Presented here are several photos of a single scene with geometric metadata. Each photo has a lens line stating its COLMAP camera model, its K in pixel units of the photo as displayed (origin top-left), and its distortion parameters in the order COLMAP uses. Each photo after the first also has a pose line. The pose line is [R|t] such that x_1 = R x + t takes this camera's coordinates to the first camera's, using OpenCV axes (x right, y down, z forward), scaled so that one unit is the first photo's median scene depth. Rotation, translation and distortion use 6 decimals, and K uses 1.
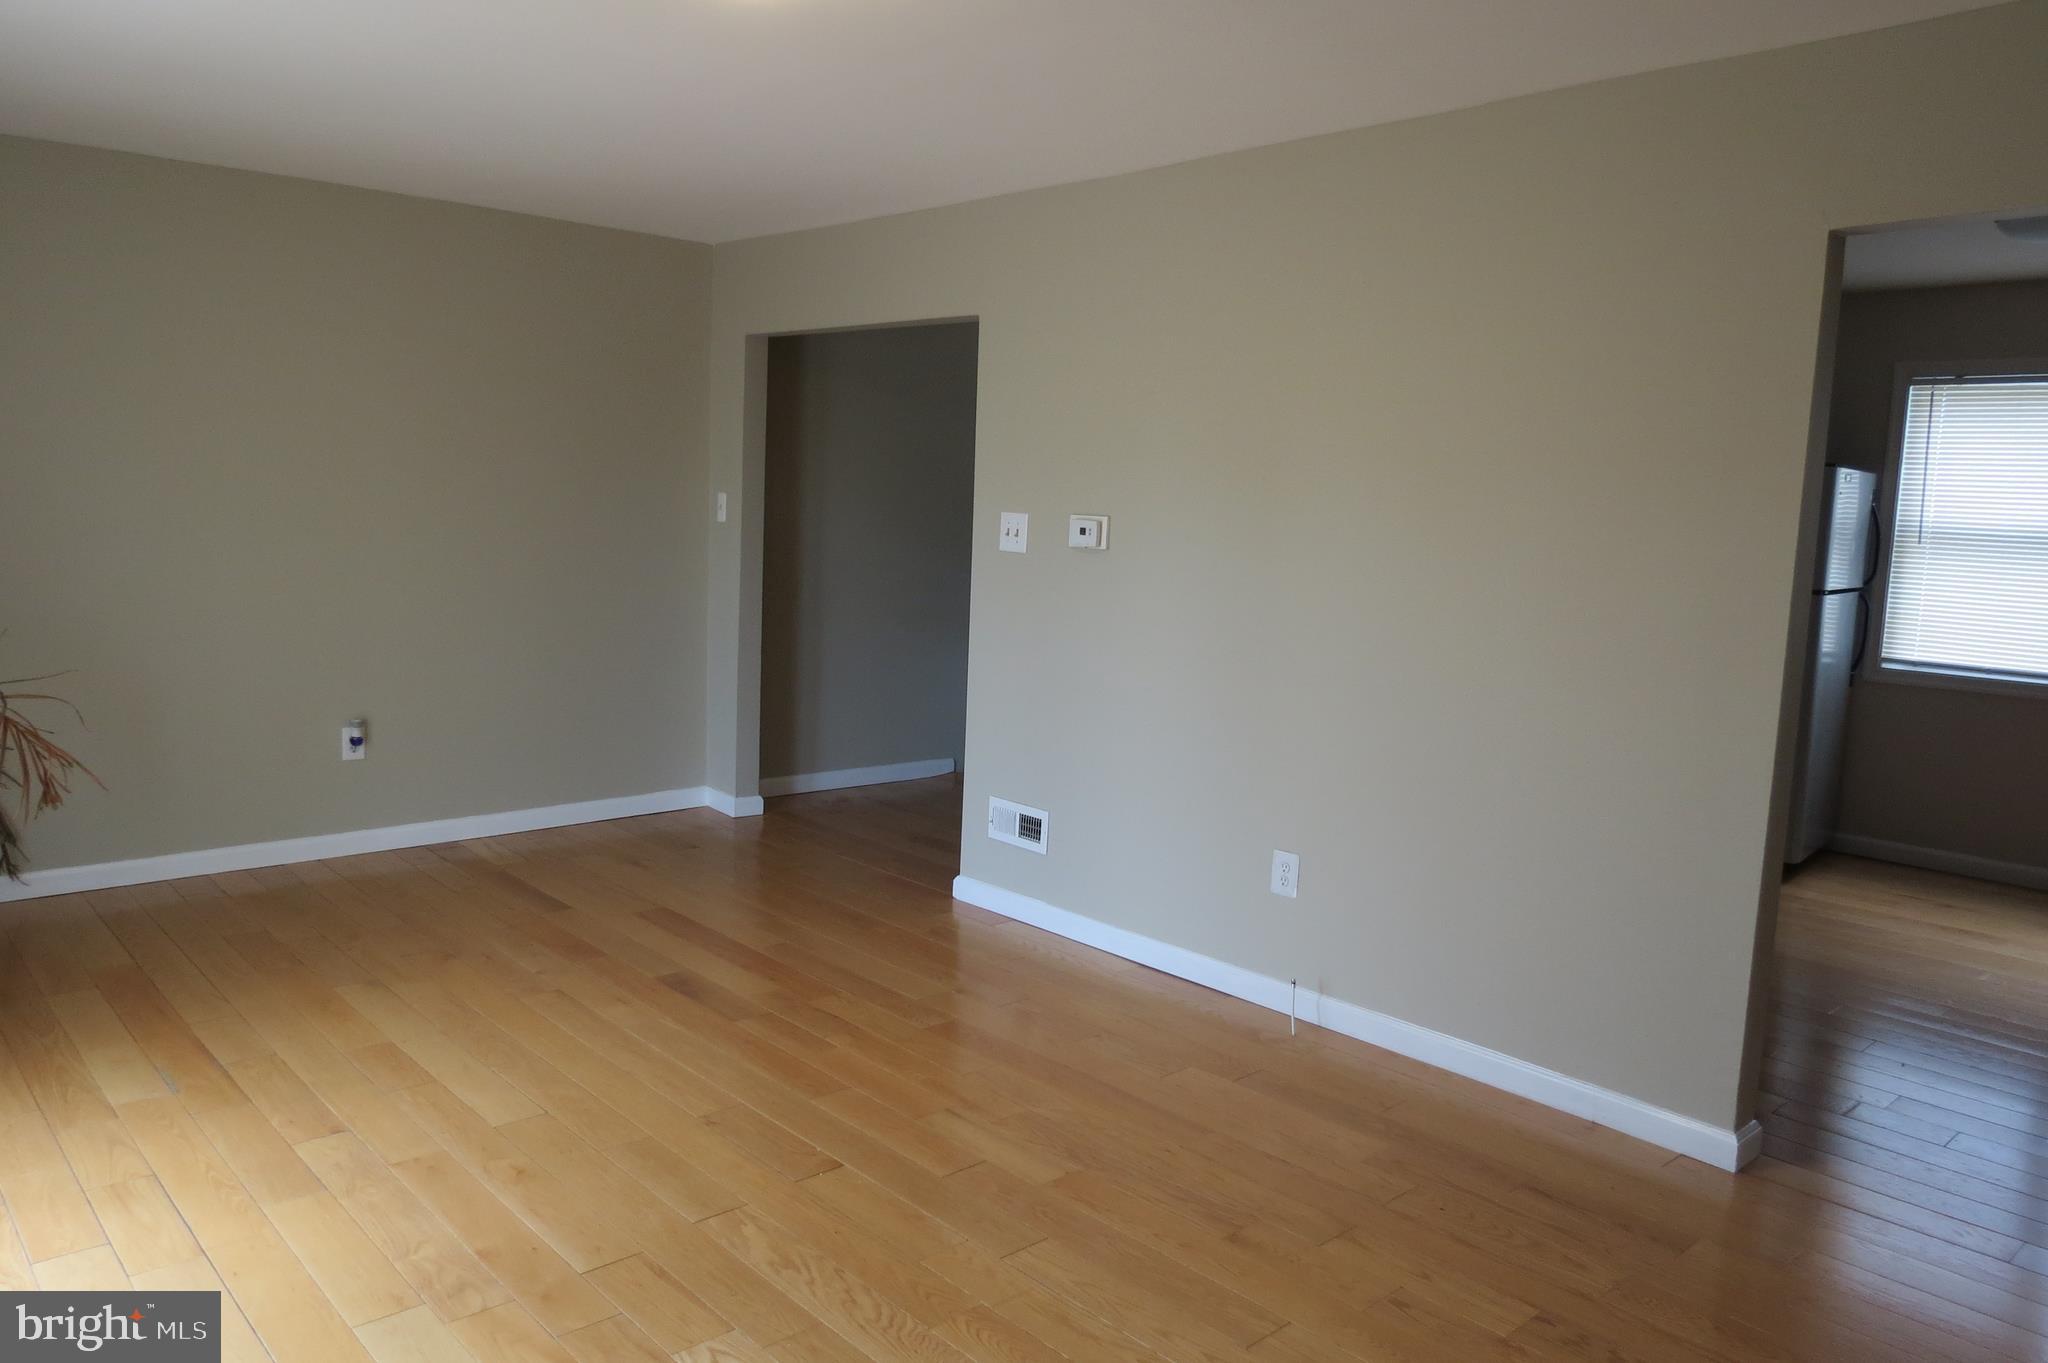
lens RADIAL K [[1463.5, 0, 1024.0], [0, 1463.5, 681.5], [0, 0, 1]] dist [-0.007558, -0.001566]
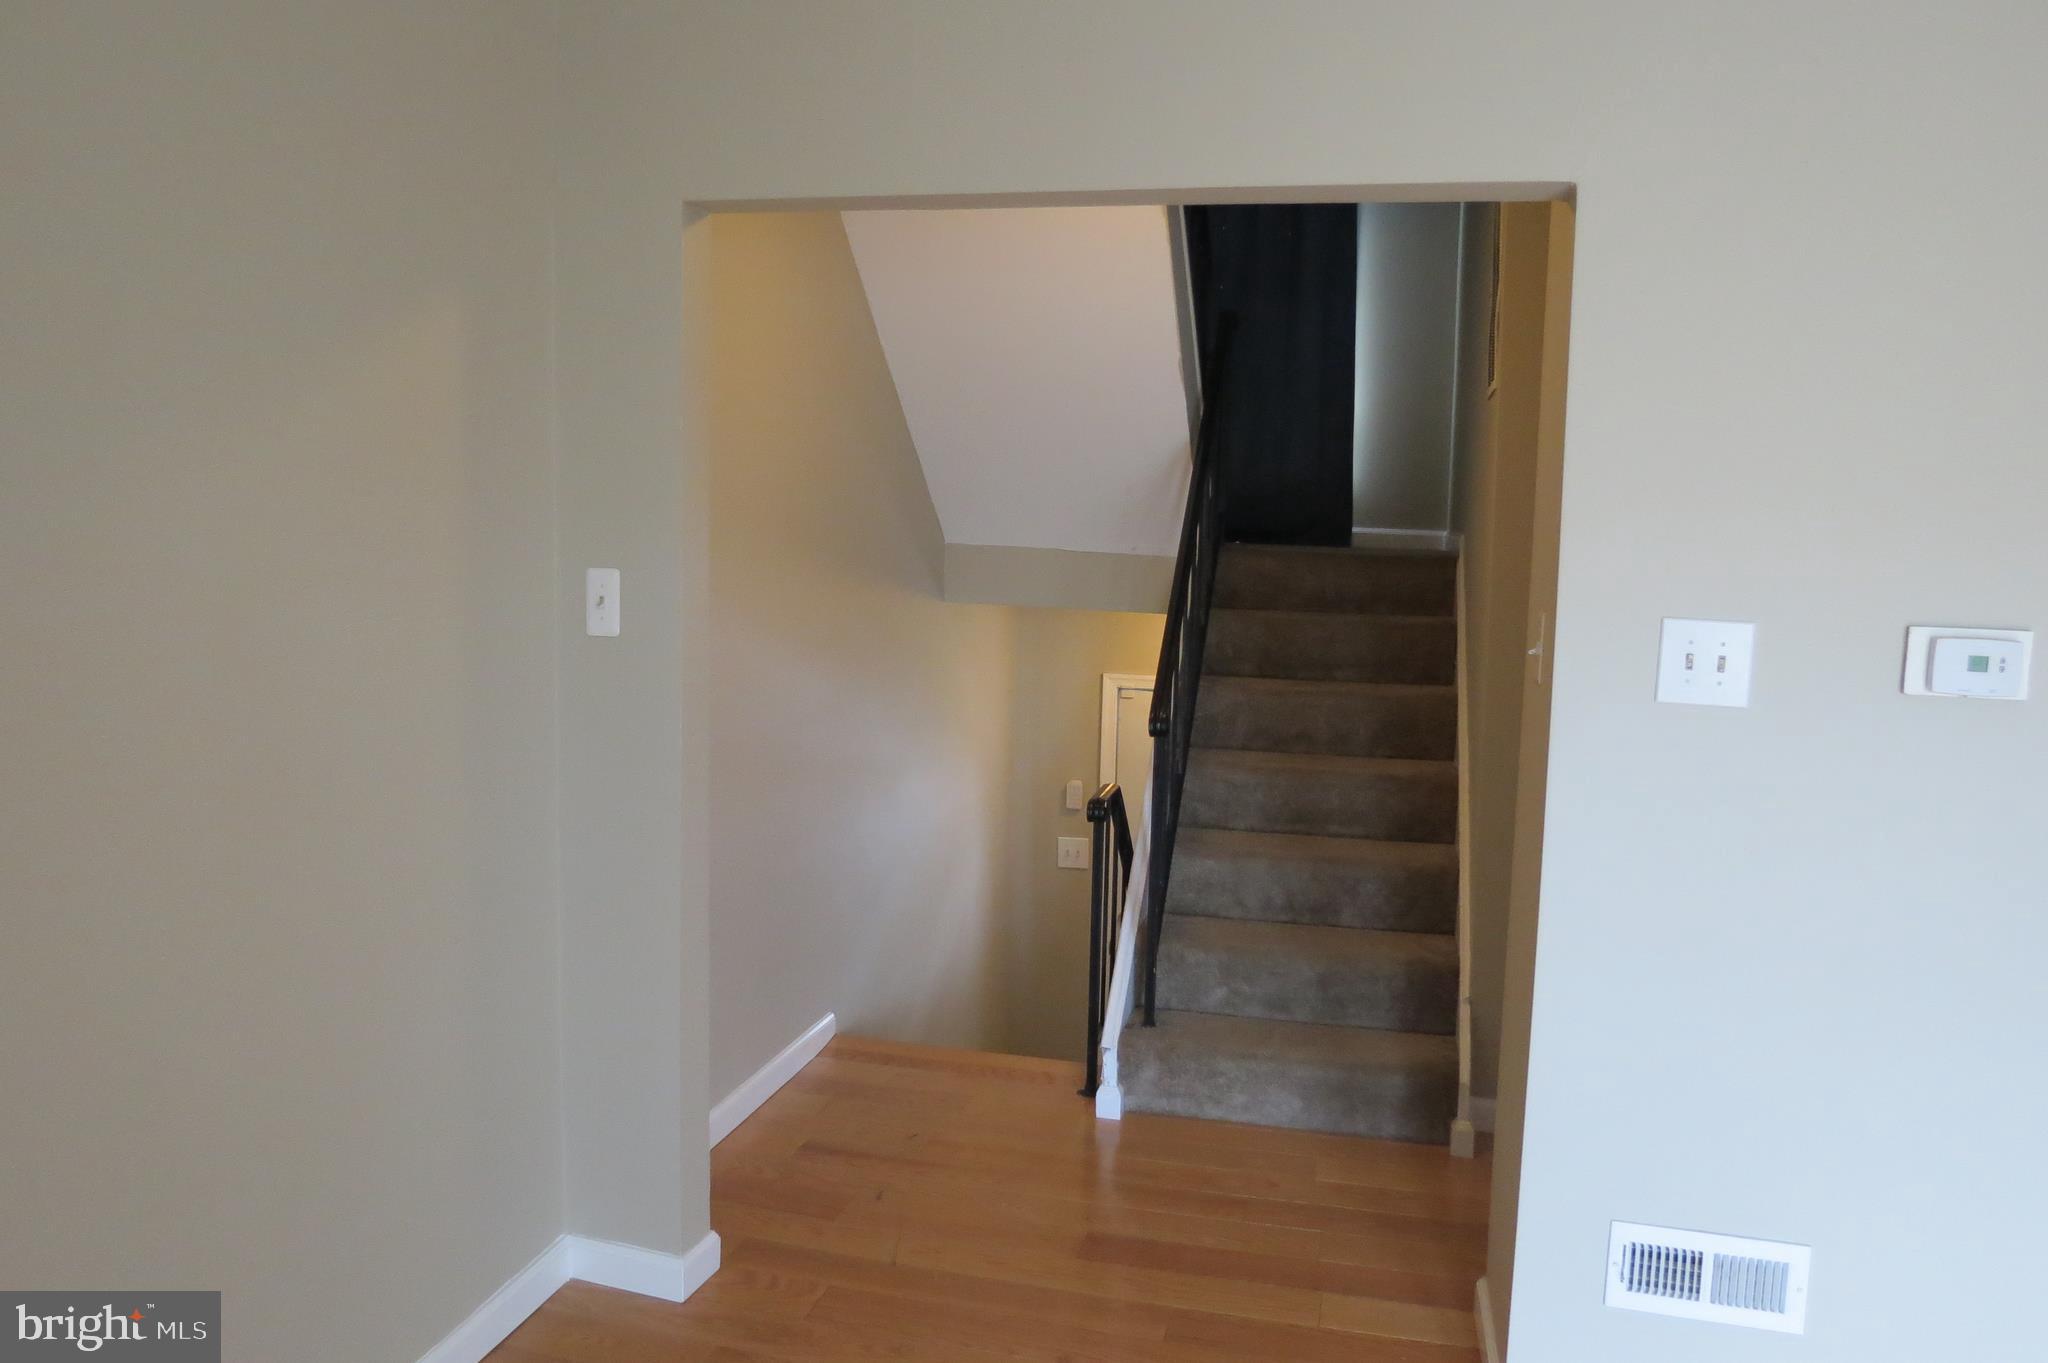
lens RADIAL K [[1463.5, 0, 1024.0], [0, 1463.5, 681.5], [0, 0, 1]] dist [-0.007558, -0.001566]
pose [[0.835687, -0.058417, 0.546090, -0.437353], [0.071156, 0.997463, -0.002190, -0.109594], [-0.544576, 0.040687, 0.837724, 0.724752]]
